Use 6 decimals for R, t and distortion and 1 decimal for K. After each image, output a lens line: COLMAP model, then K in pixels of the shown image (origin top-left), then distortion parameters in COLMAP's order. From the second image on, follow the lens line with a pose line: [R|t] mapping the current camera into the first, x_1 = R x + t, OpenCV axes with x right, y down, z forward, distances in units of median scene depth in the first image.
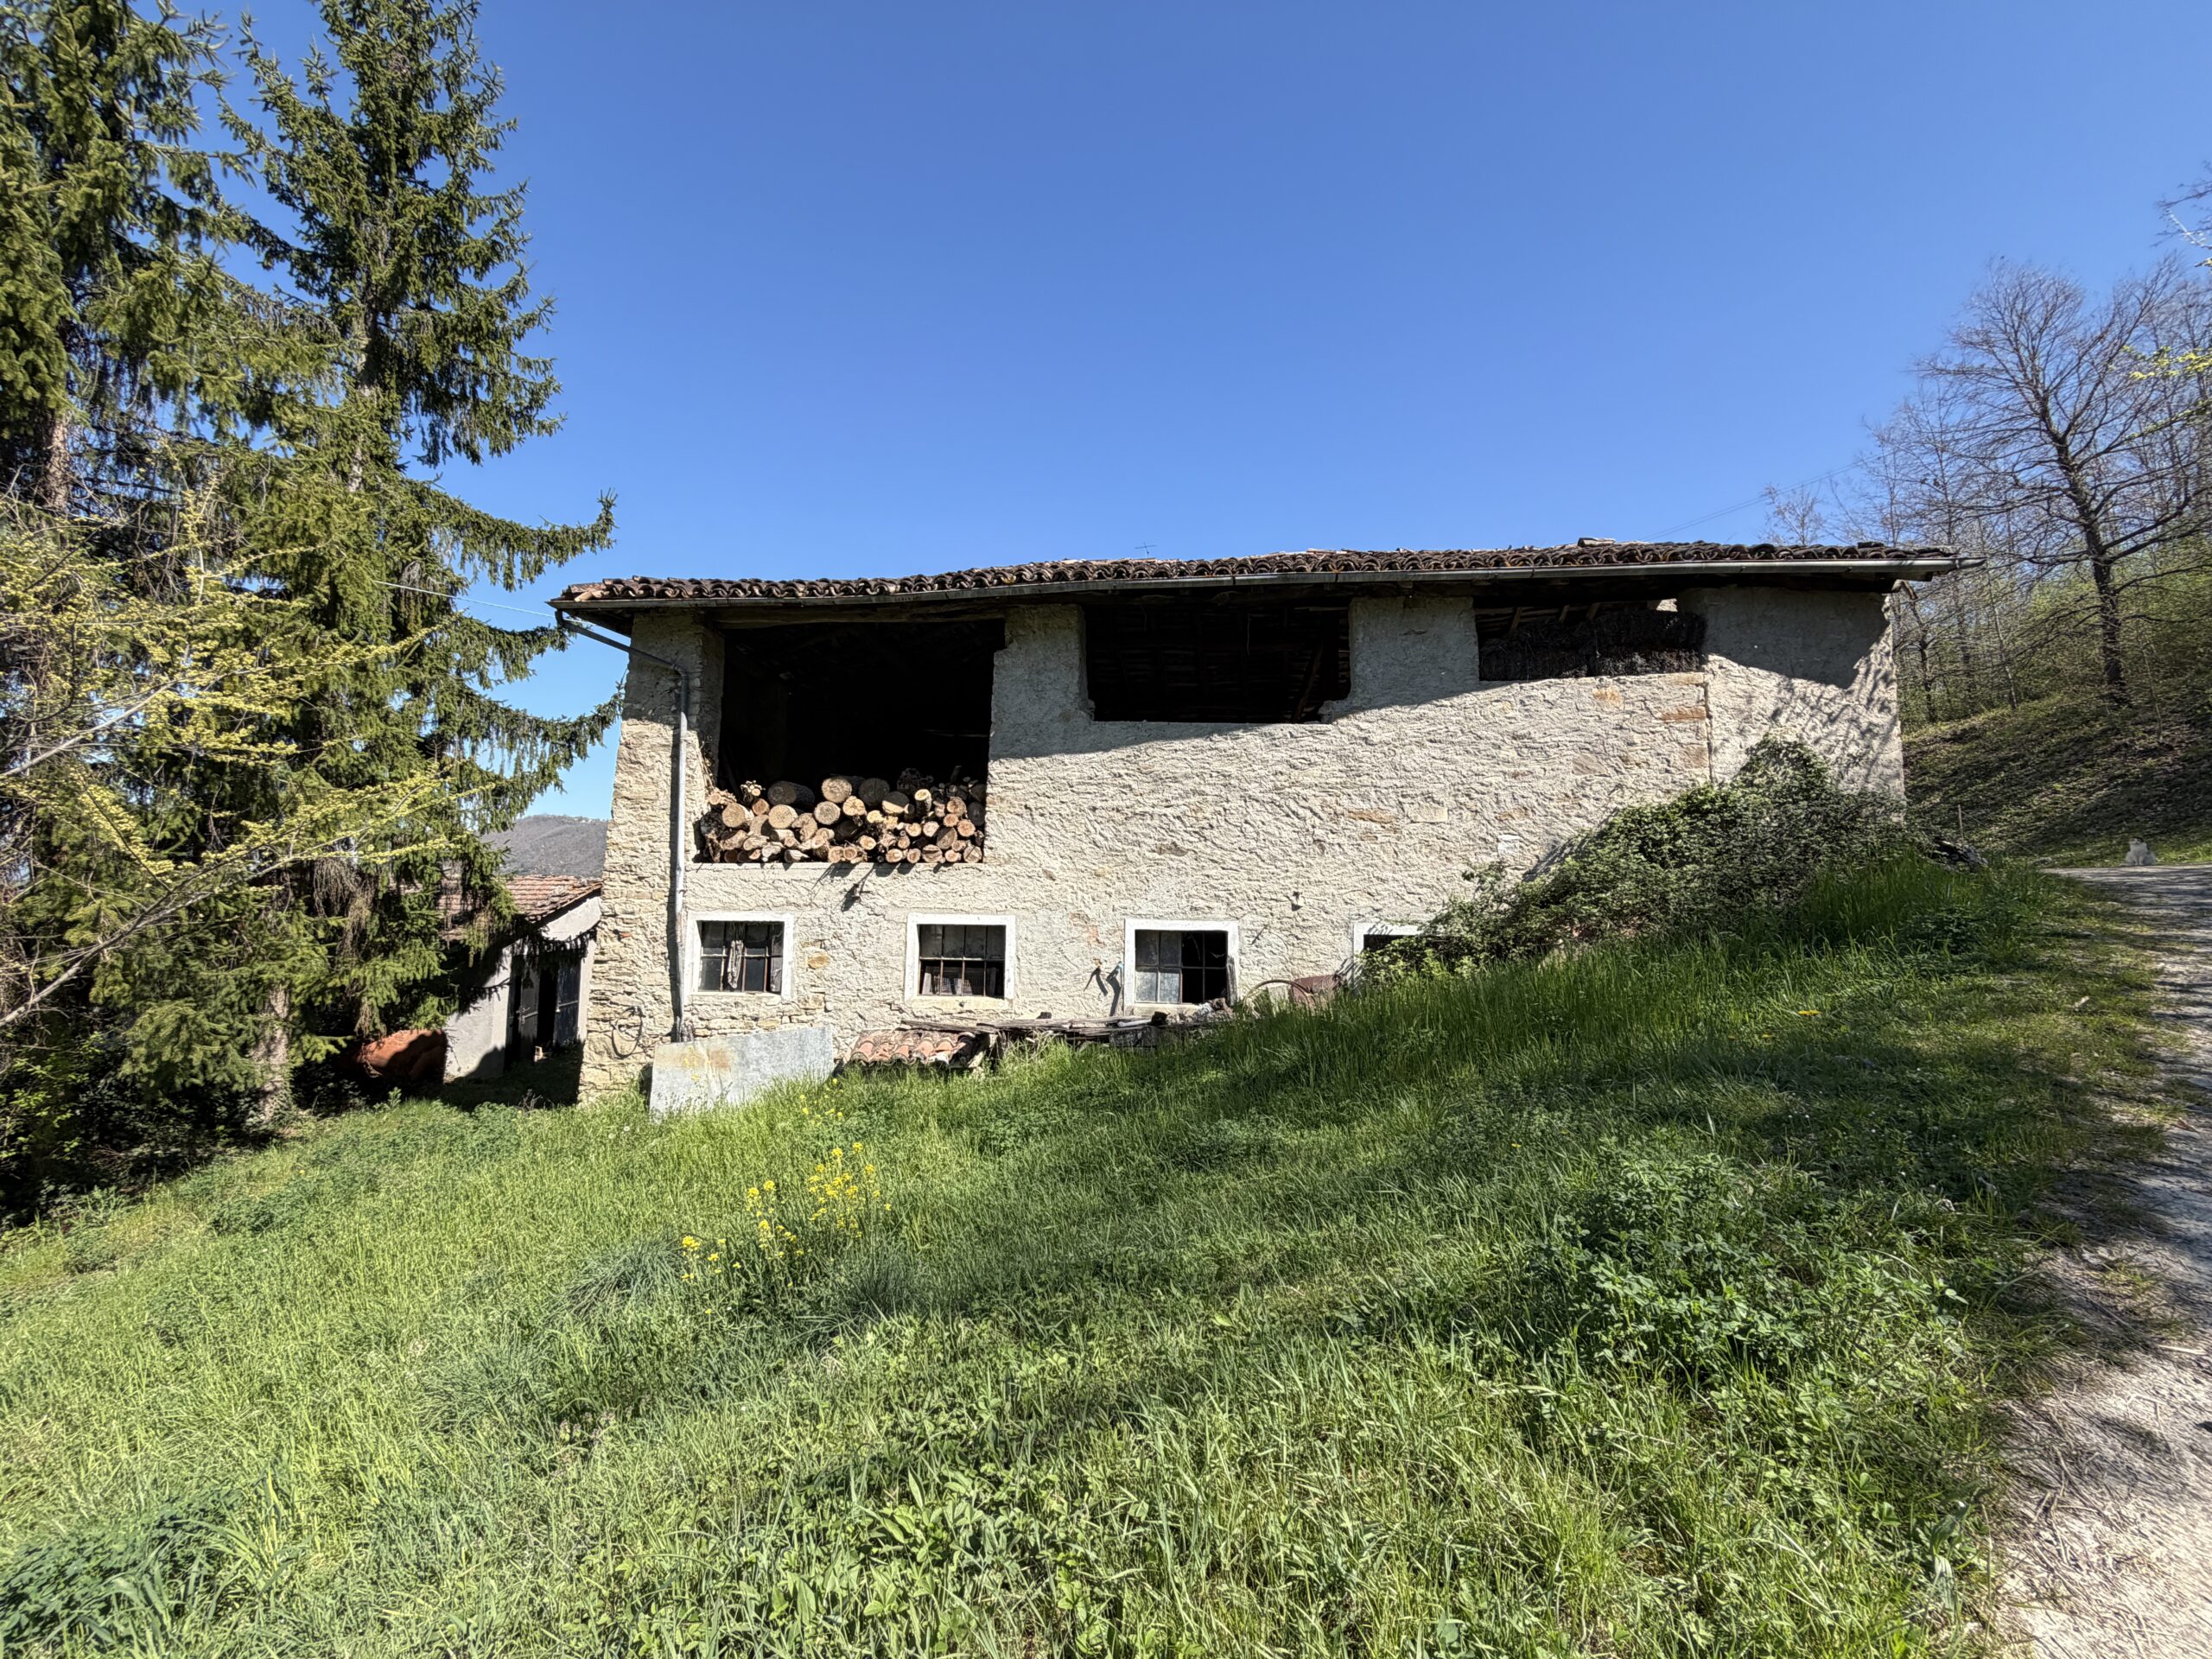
lens RADIAL K [[881.1, 0, 1101.5], [0, 881.1, 828.1], [0, 0, 1]] dist [-0.003594, 0.001037]
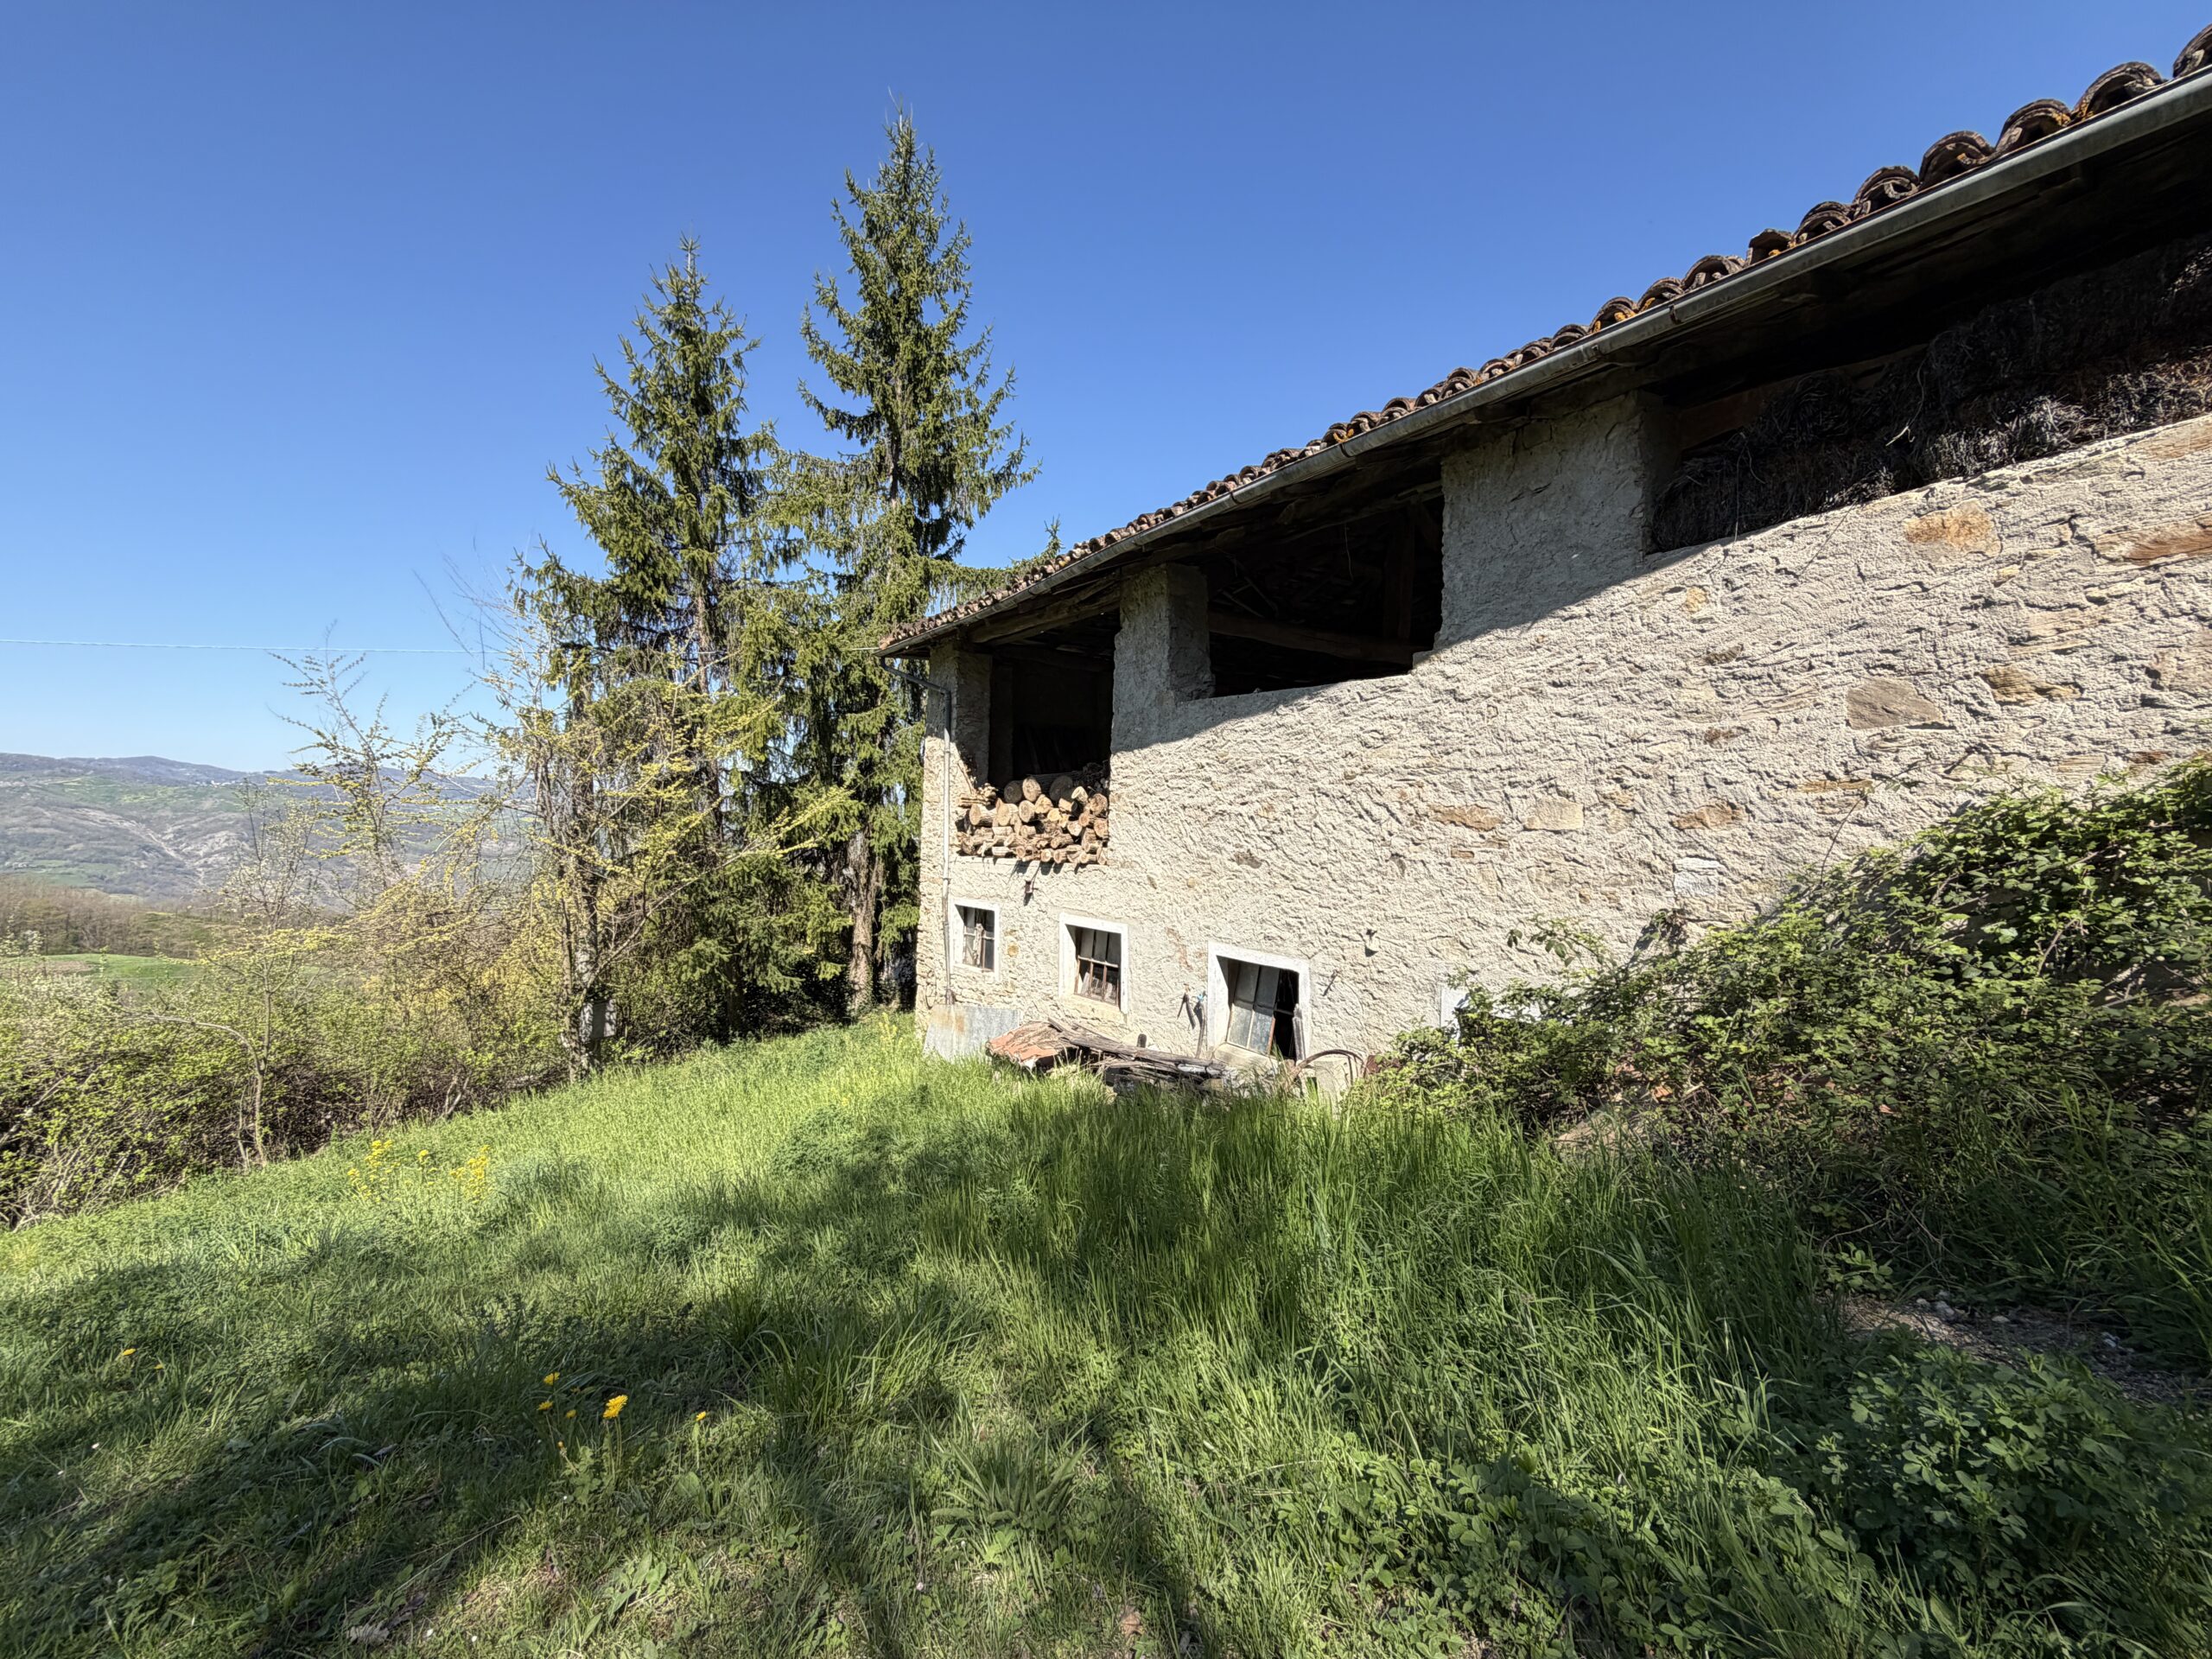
lens RADIAL K [[881.1, 0, 1102.0], [0, 881.1, 823.5], [0, 0, 1]] dist [-0.003594, 0.001037]
pose [[0.649046, 0.000177, -0.760749, 0.593239], [0.061624, 0.996702, 0.052807, -0.056410], [0.758249, -0.081154, 0.646895, 0.403103]]
